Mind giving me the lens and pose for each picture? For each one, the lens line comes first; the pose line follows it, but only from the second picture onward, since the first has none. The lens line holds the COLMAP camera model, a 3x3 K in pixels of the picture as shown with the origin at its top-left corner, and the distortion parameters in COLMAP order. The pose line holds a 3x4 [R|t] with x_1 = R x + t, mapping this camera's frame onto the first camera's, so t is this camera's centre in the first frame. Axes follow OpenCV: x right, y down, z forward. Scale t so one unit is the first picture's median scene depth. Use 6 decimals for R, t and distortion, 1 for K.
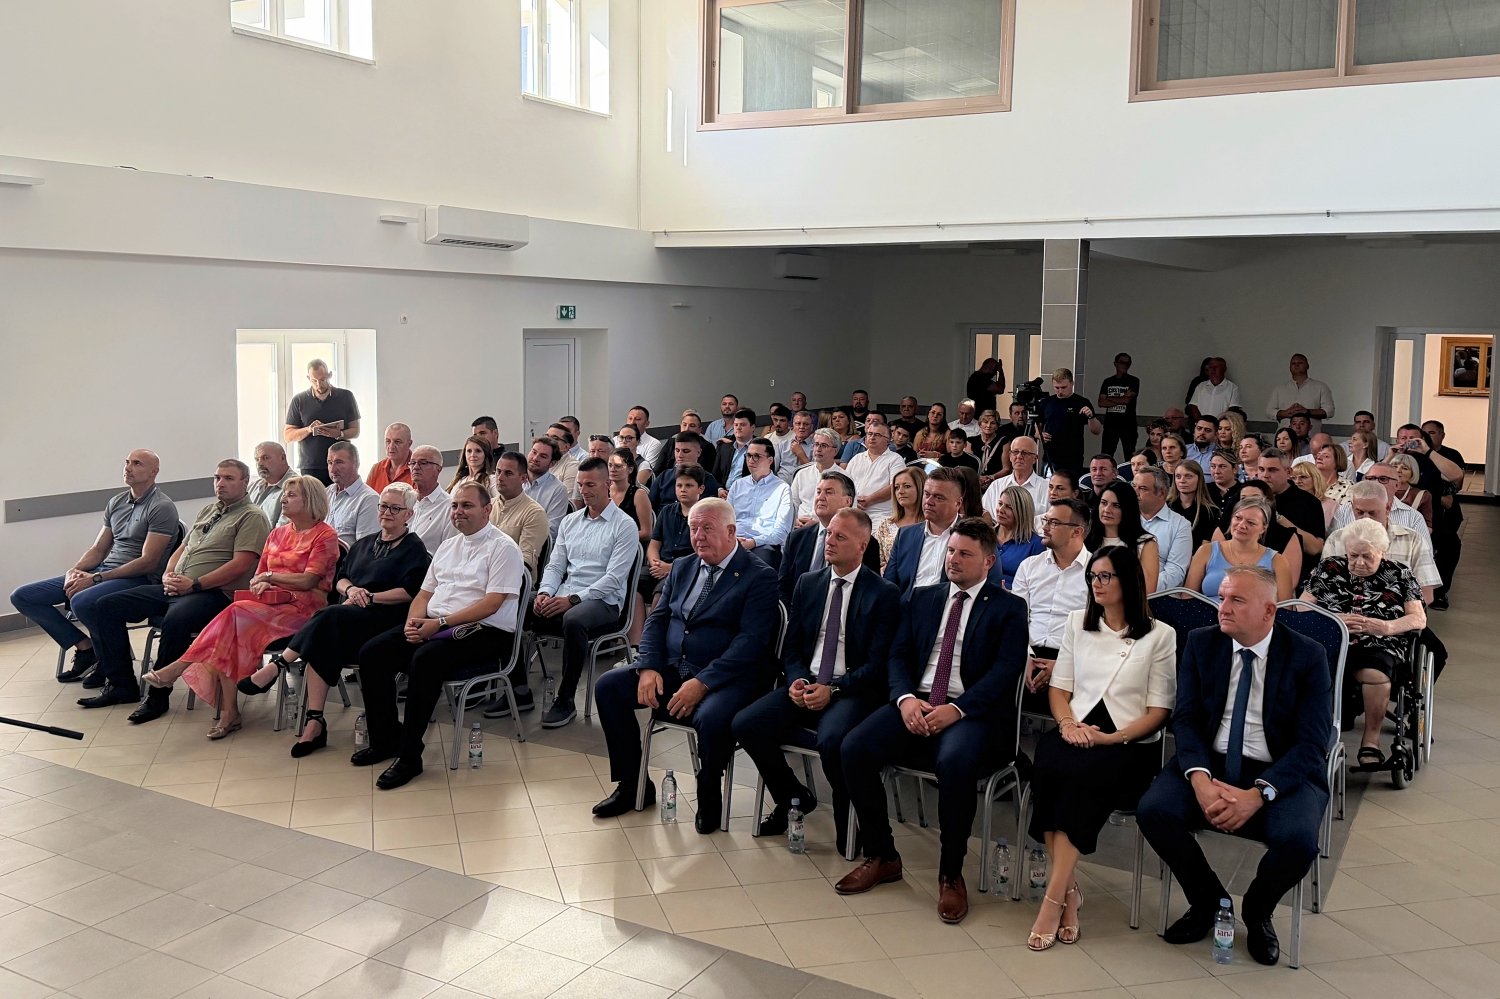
lens RADIAL K [[1327.1, 0, 750.0], [0, 1327.1, 499.5], [0, 0, 1]] dist [-0.001073, 0.000257]
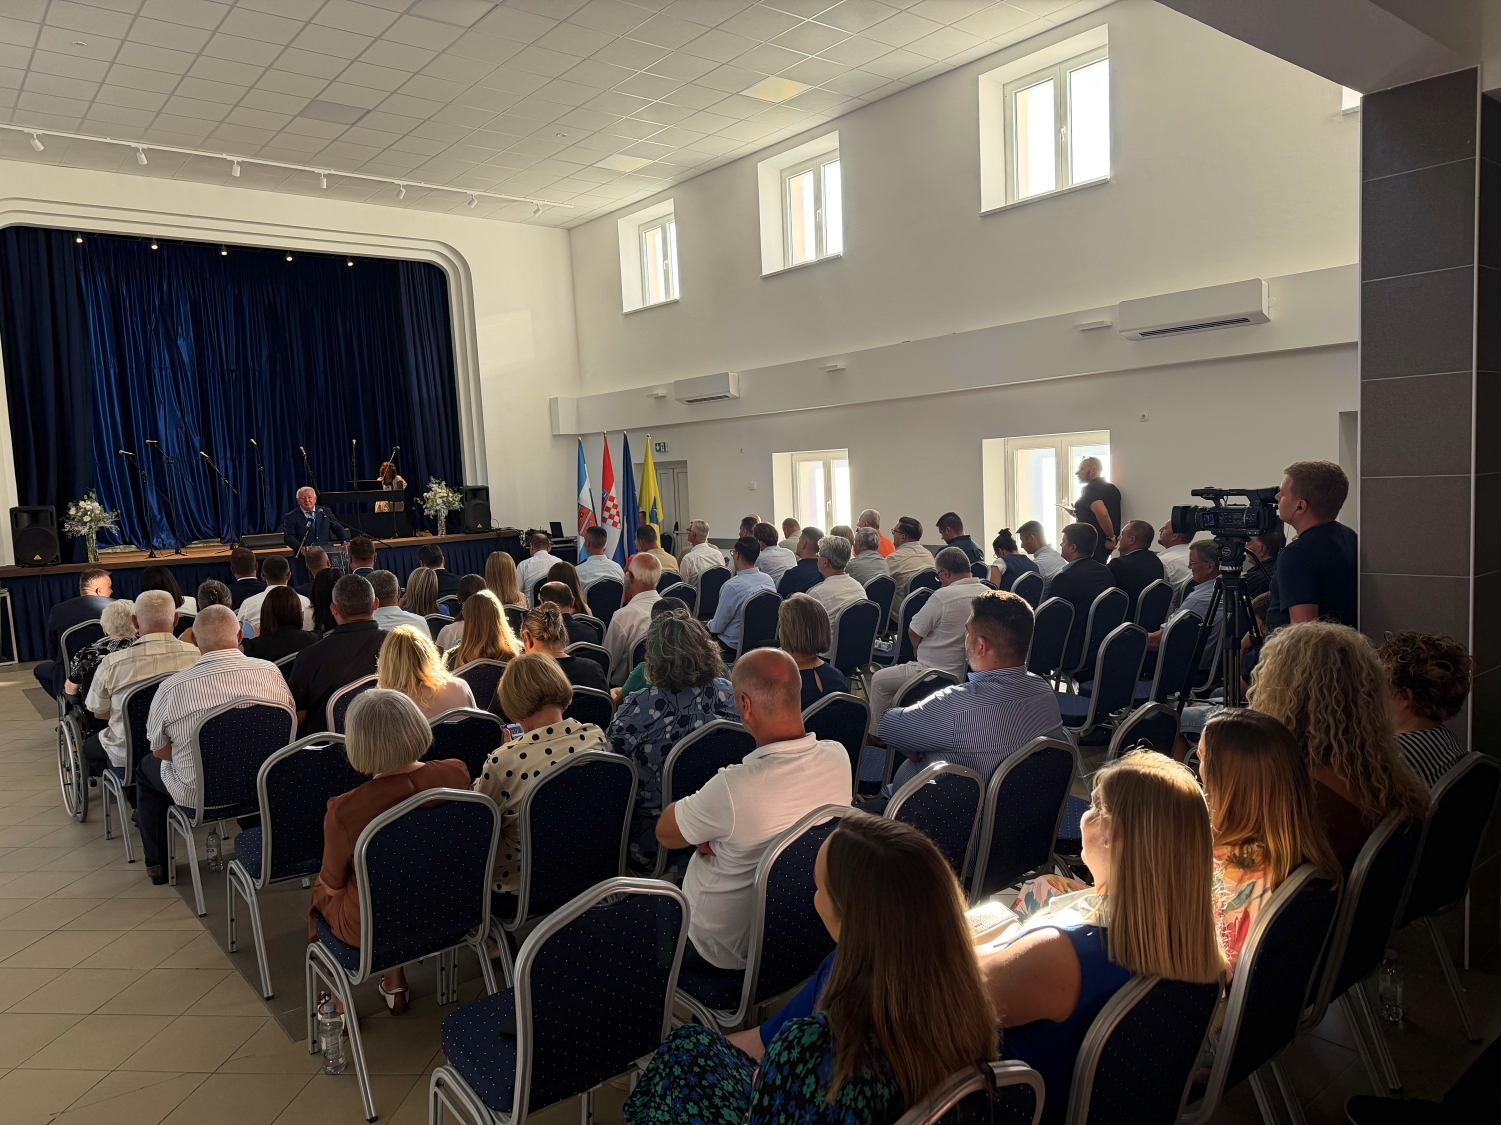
lens RADIAL K [[1037.7, 0, 750.5], [0, 1037.7, 562.5], [0, 0, 1]] dist [0.003231, -0.000536]
pose [[-0.346850, 0.100466, -0.932524, 0.631073], [-0.052609, 0.990597, 0.126290, -0.117643], [0.936444, 0.092863, -0.338304, 1.061301]]
